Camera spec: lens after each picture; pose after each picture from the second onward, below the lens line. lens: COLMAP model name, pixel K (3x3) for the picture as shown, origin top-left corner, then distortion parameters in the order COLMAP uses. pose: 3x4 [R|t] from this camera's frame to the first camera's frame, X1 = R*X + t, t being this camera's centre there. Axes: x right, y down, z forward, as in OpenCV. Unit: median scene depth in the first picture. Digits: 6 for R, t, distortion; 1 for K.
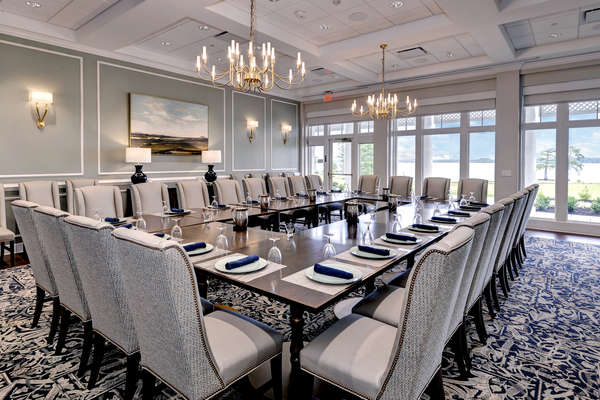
lens RADIAL K [[333.9, 0, 300.1], [0, 333.9, 167.6], [0, 0, 1]] dist [-0.001771, -0.000722]
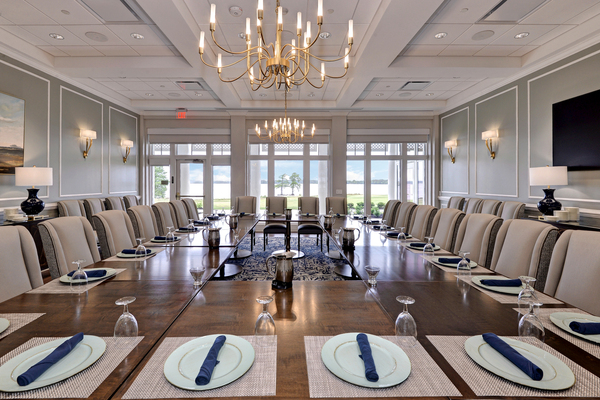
lens RADIAL K [[293.9, 0, 300.4], [0, 293.9, 181.7], [0, 0, 1]] dist [0.003677, 0.000399]
pose [[0.754830, 0.001192, 0.655919, -0.242338], [0.014098, 0.999738, -0.018040, -0.003768], [-0.655769, 0.022864, 0.754615, 0.192484]]
